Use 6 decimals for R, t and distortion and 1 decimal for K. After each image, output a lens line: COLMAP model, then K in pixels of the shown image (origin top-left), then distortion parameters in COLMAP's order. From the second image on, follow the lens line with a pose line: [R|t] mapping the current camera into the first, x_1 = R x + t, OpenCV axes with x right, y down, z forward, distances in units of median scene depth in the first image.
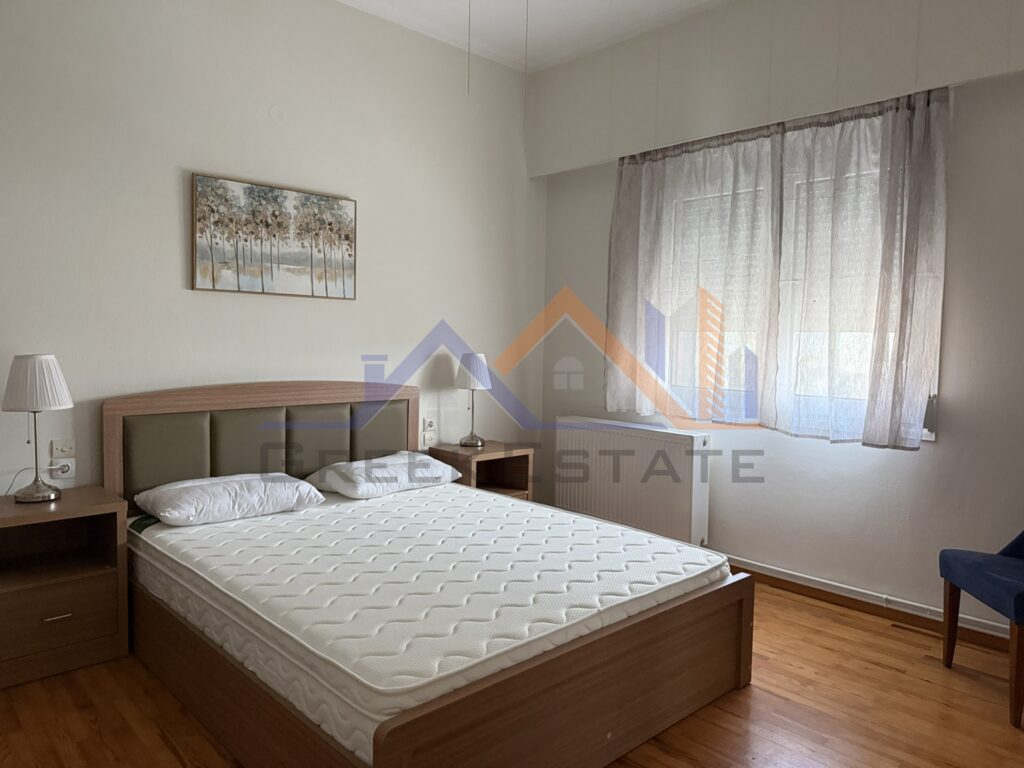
lens RADIAL K [[716.5, 0, 515.0], [0, 716.5, 387.9], [0, 0, 1]] dist [0.050708, -0.052039]
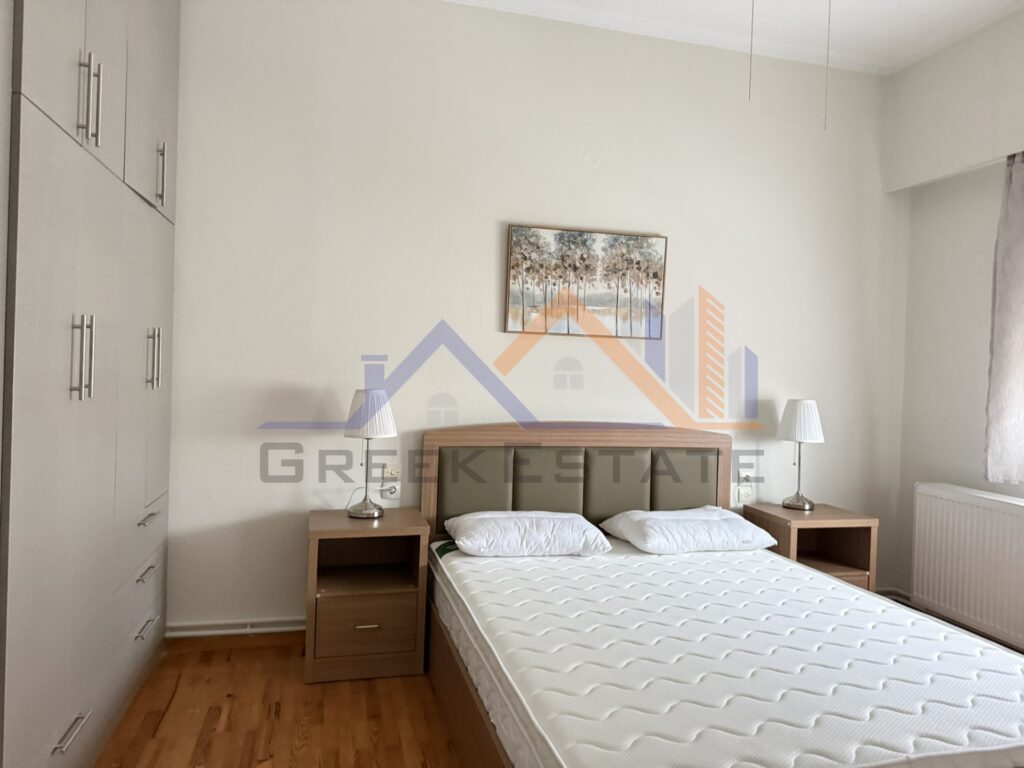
lens RADIAL K [[716.5, 0, 506.3], [0, 716.5, 368.9], [0, 0, 1]] dist [0.050708, -0.052039]
pose [[0.865507, 0.005876, -0.500862, 0.085008], [-0.050605, 0.995841, -0.075764, -0.001896], [0.498334, 0.090920, 0.862205, 0.092078]]
